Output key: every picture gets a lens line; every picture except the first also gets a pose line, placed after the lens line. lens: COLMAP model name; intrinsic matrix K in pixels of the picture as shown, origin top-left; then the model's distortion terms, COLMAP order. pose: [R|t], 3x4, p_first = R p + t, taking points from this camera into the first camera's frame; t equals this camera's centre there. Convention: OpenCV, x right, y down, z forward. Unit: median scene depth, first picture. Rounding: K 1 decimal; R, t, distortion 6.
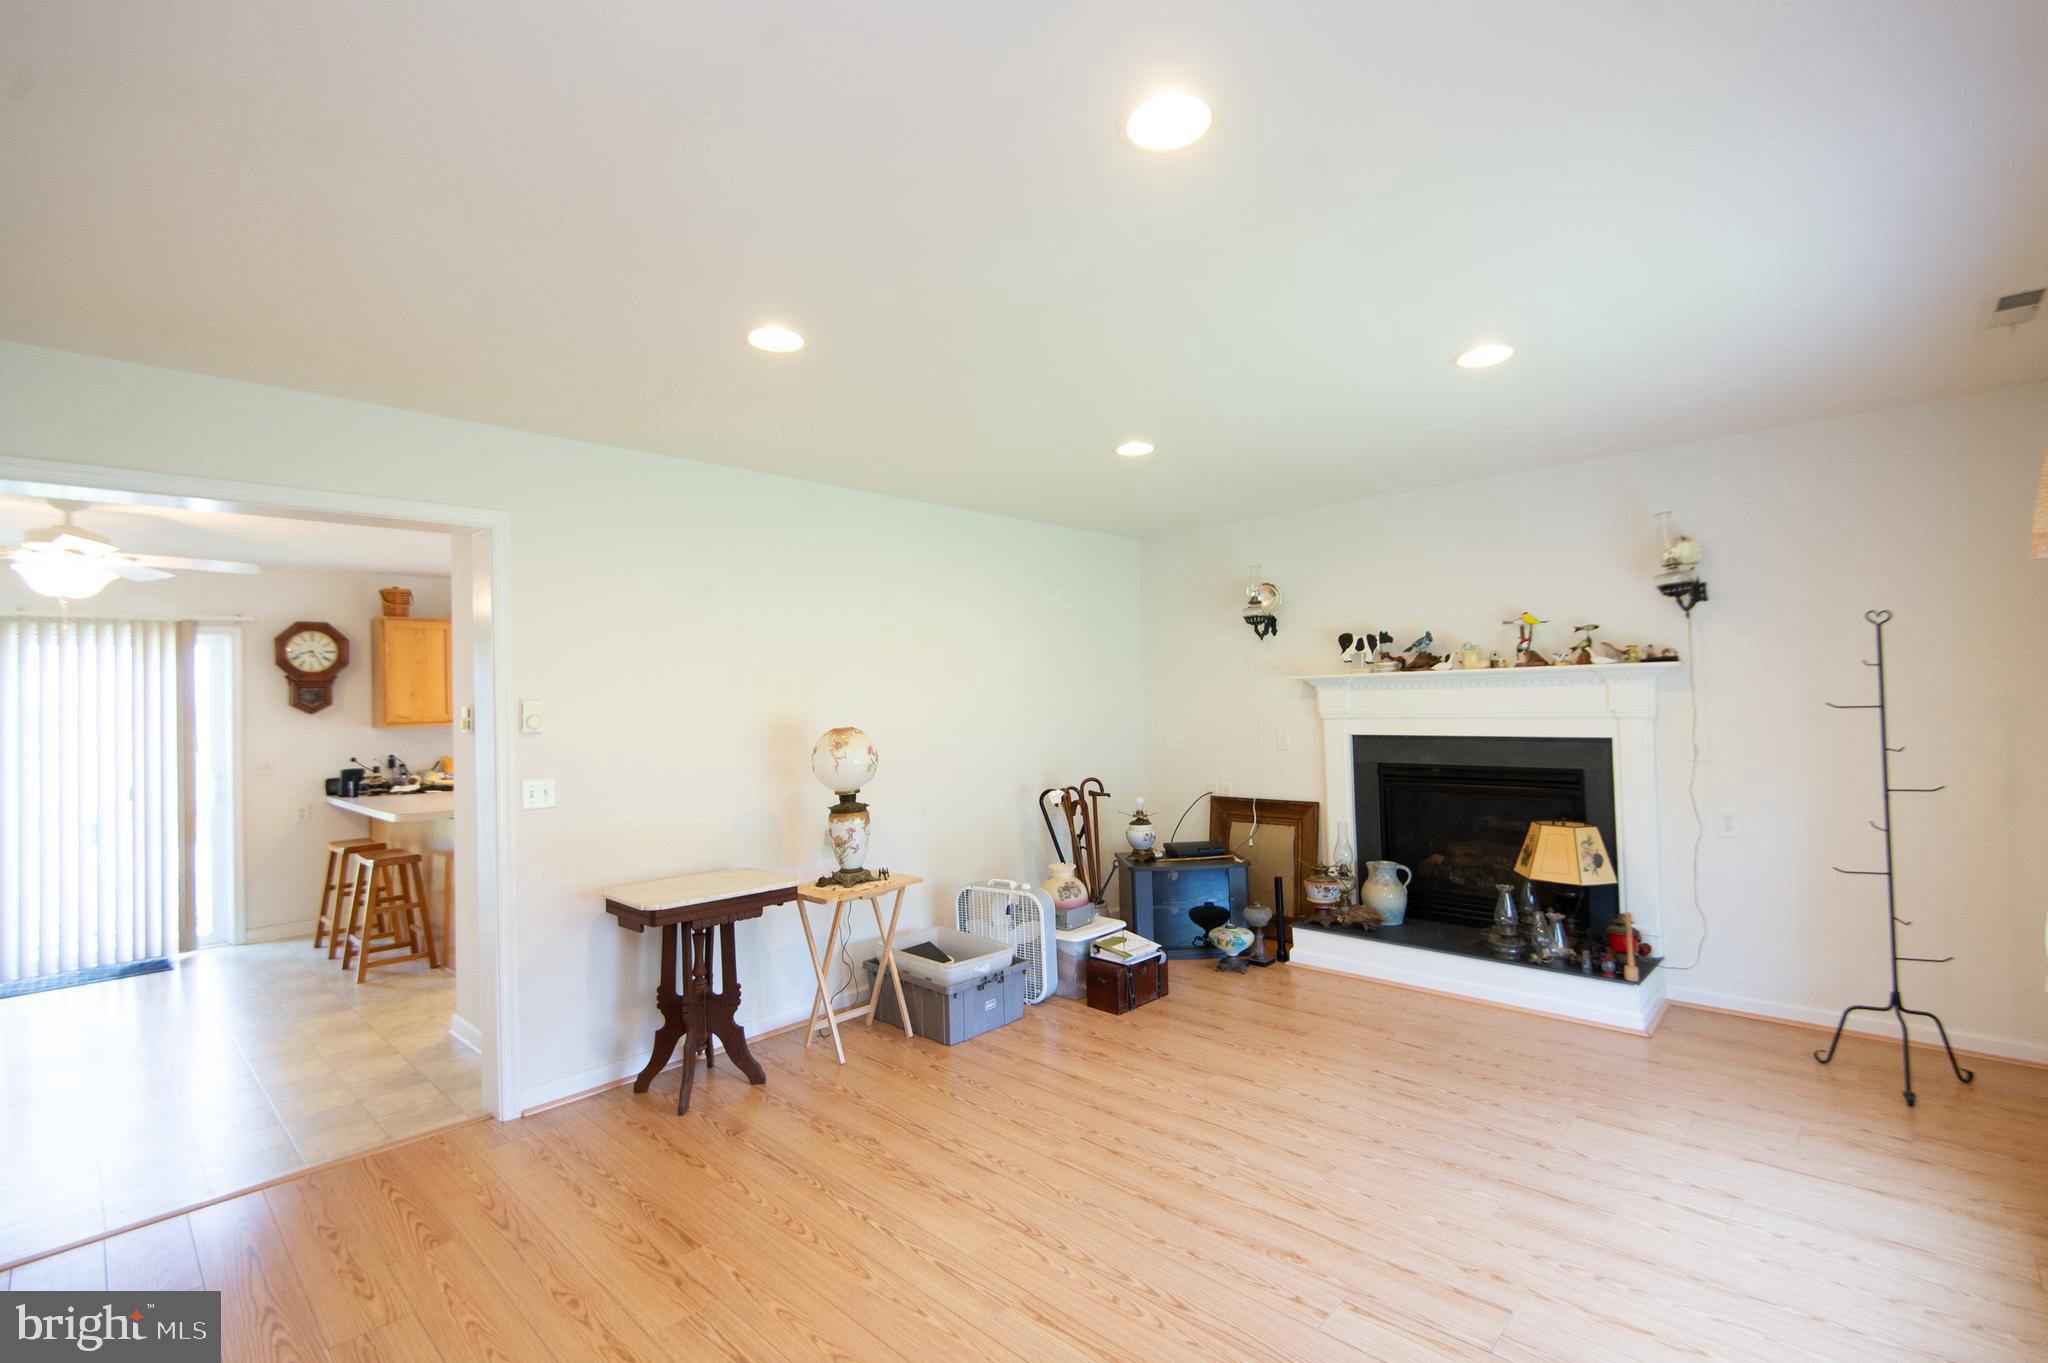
lens RADIAL K [[913.5, 0, 1034.5], [0, 913.5, 662.3], [0, 0, 1]] dist [0.023005, -0.014825]
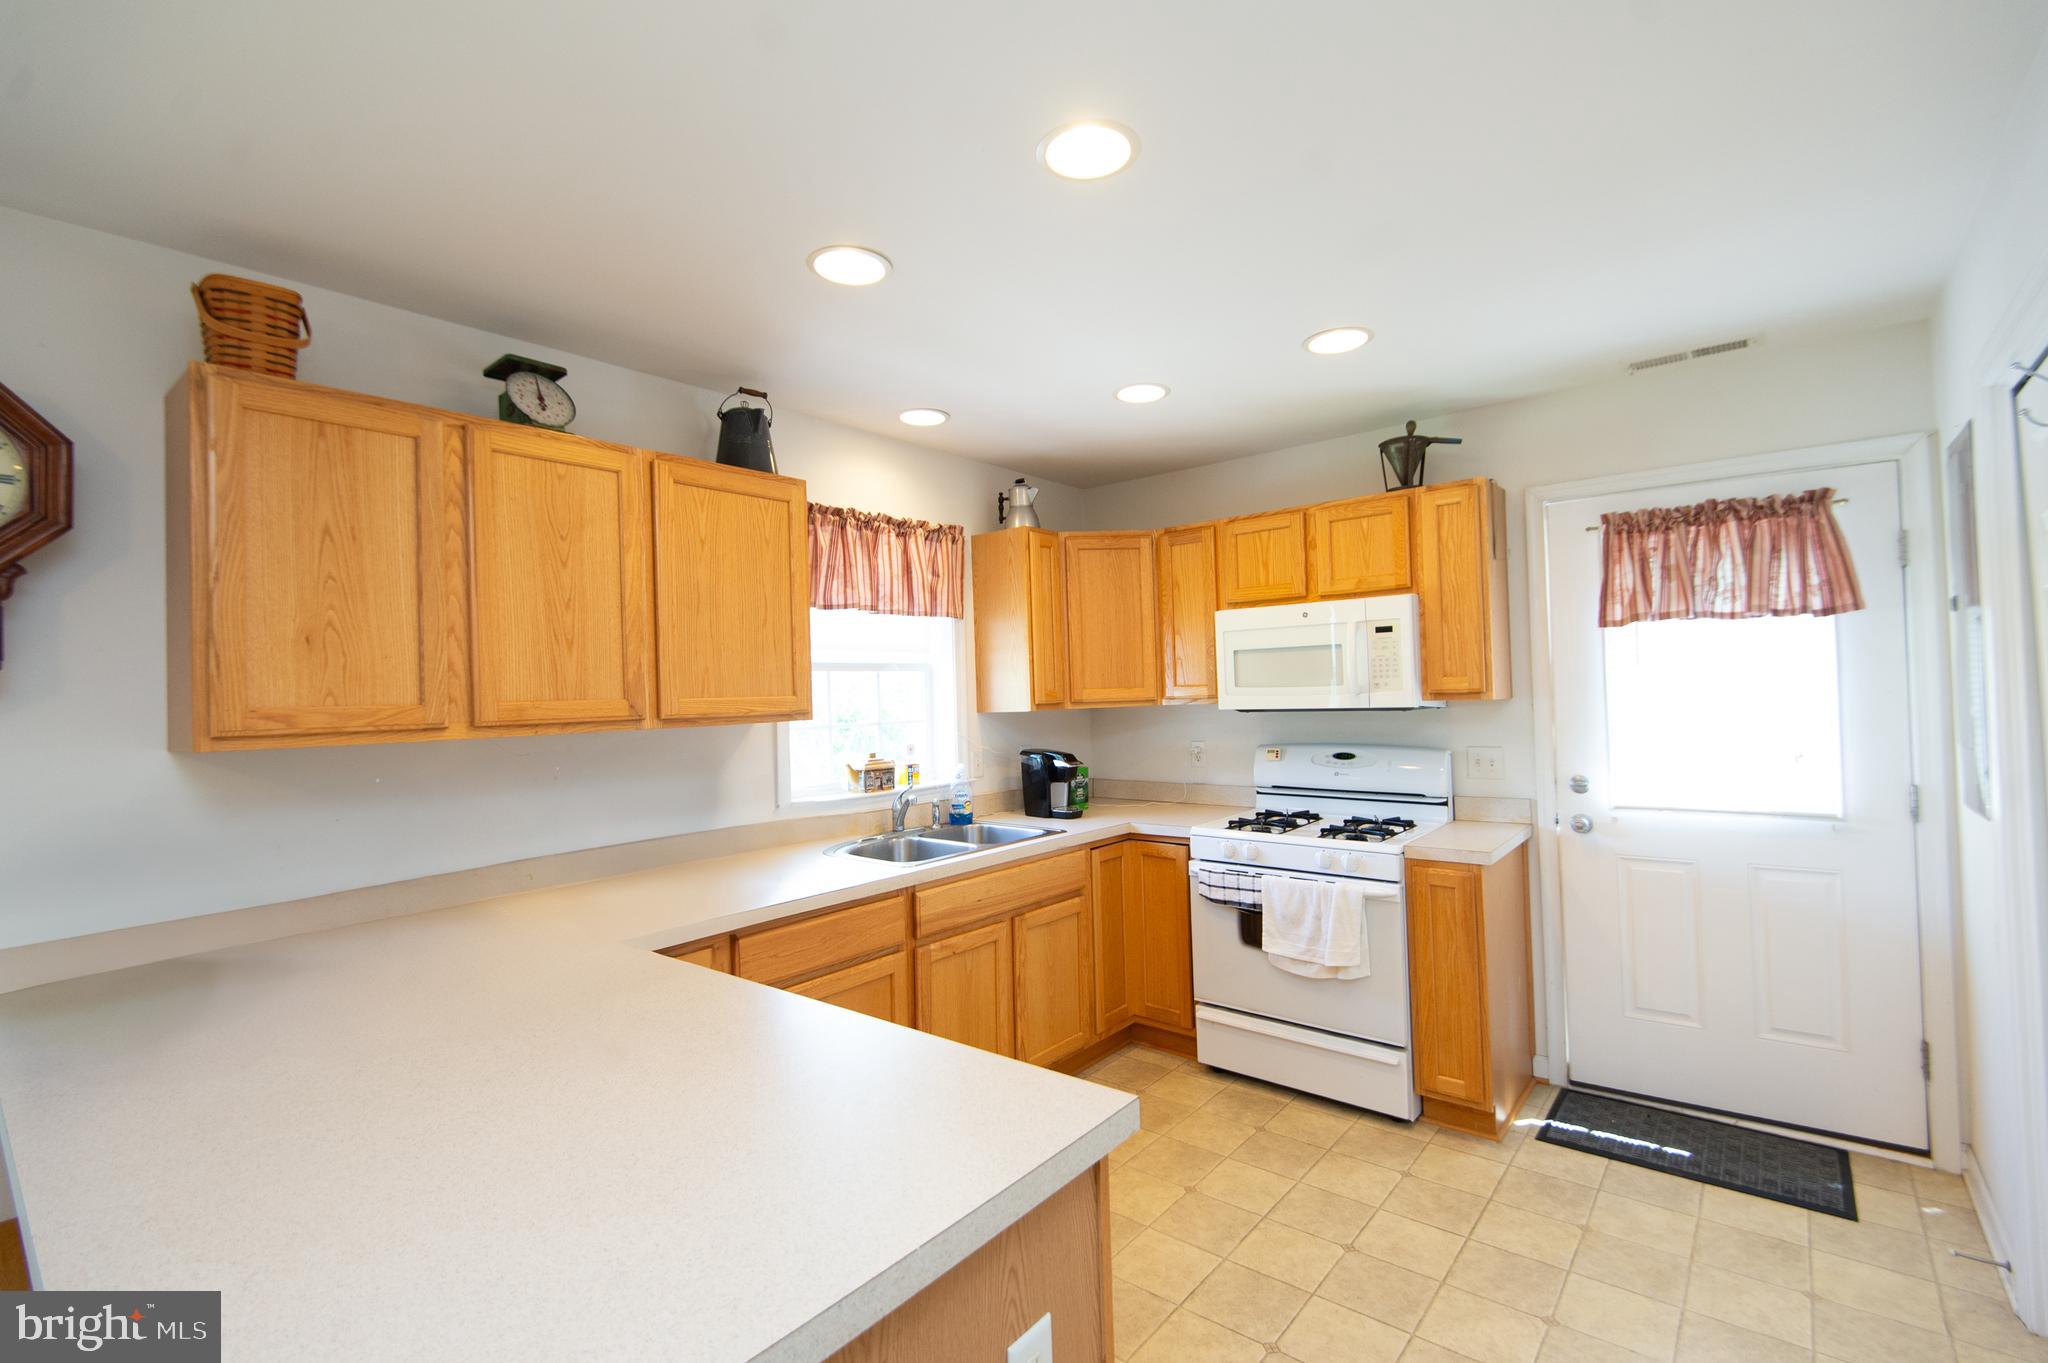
lens RADIAL K [[913.5, 0, 1030.7], [0, 913.5, 678.7], [0, 0, 1]] dist [0.023005, -0.014825]
pose [[0.997469, 0.008538, 0.070584, -0.642144], [-0.009789, 0.999801, 0.017400, 0.055373], [-0.070422, -0.018047, 0.997354, 0.949263]]
